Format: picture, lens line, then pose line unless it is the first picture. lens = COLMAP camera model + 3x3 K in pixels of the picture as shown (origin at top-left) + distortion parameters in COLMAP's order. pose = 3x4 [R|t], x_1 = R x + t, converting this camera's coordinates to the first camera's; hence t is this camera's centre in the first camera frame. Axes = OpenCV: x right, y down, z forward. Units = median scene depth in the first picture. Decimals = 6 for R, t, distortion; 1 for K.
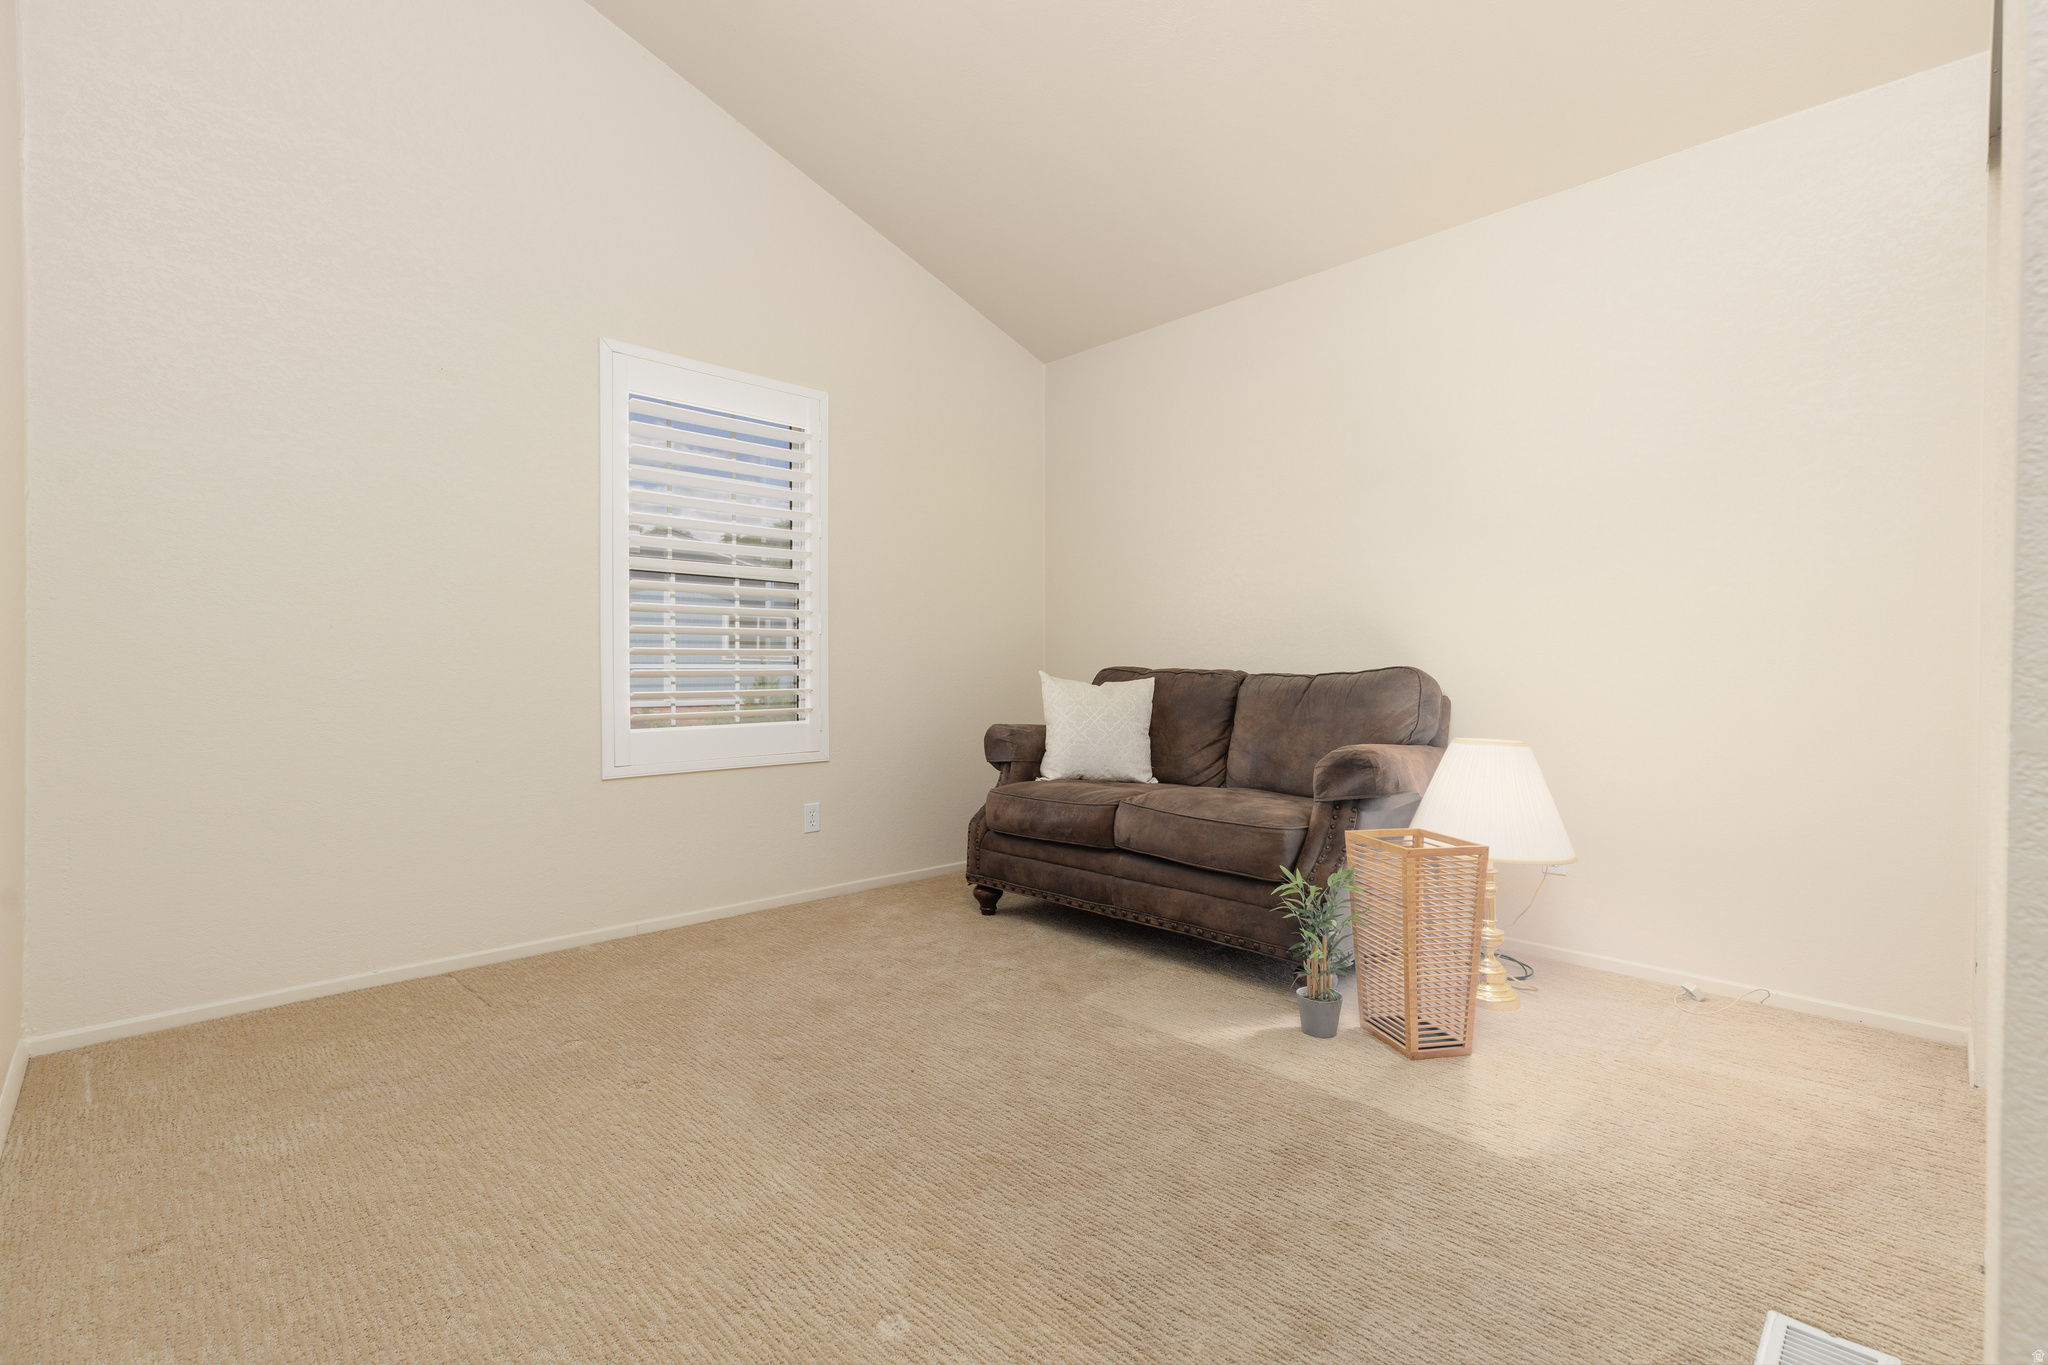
lens RADIAL K [[918.3, 0, 1032.8], [0, 918.3, 684.3], [0, 0, 1]] dist [0.006307, -0.000311]
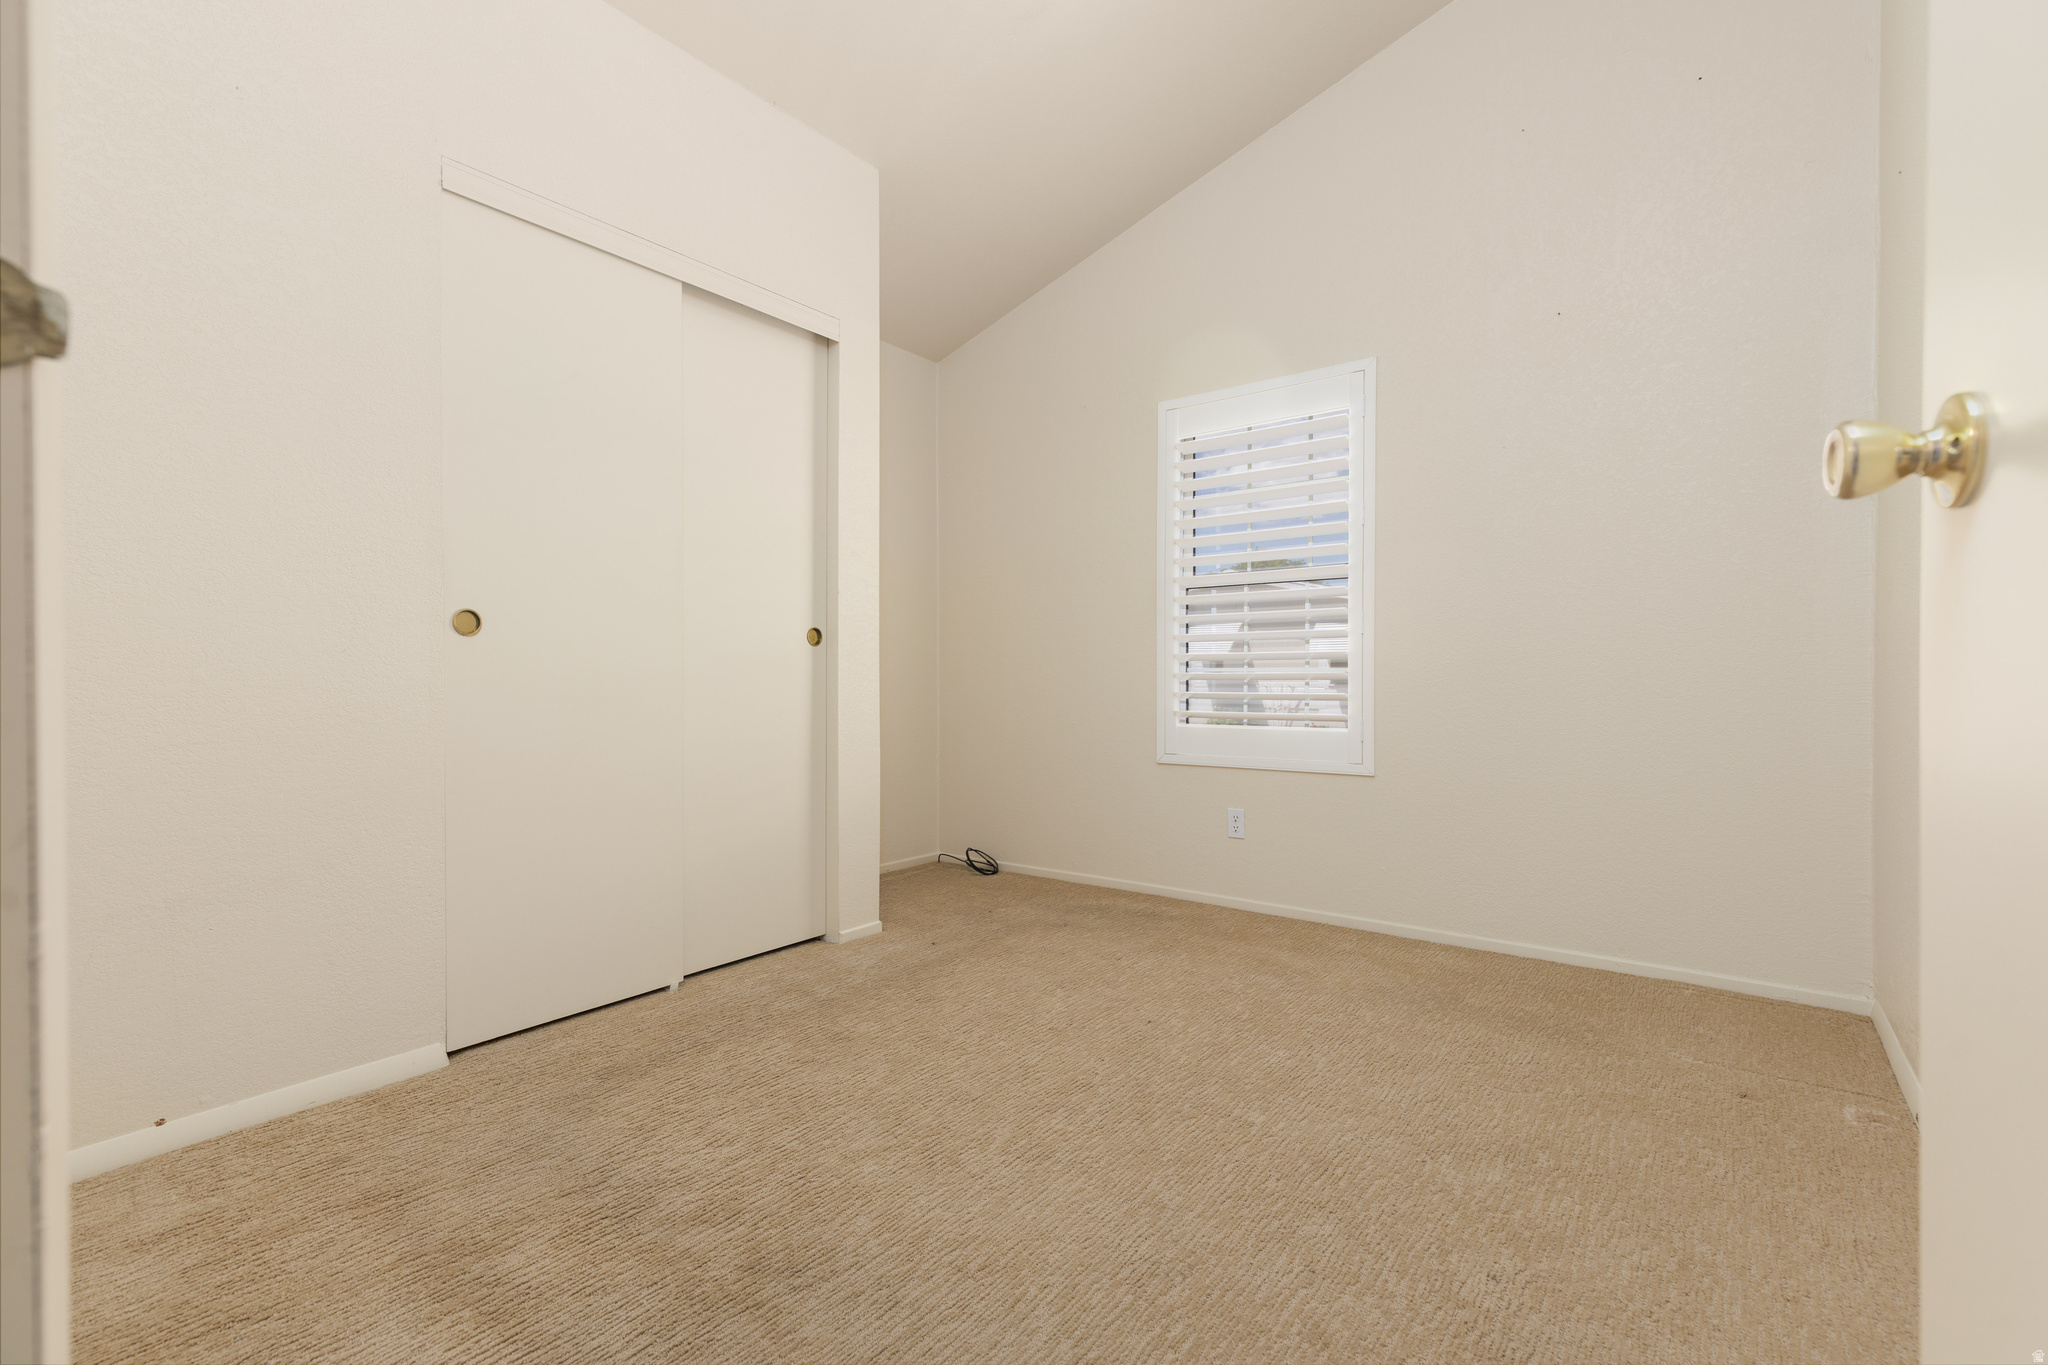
lens RADIAL K [[918.3, 0, 1032.8], [0, 918.3, 684.3], [0, 0, 1]] dist [0.006307, -0.000311]
pose [[0.149752, 0.014073, -0.988623, 0.666210], [-0.008640, 0.999879, 0.012924, -0.014828], [0.988686, 0.006607, 0.149855, 0.607253]]
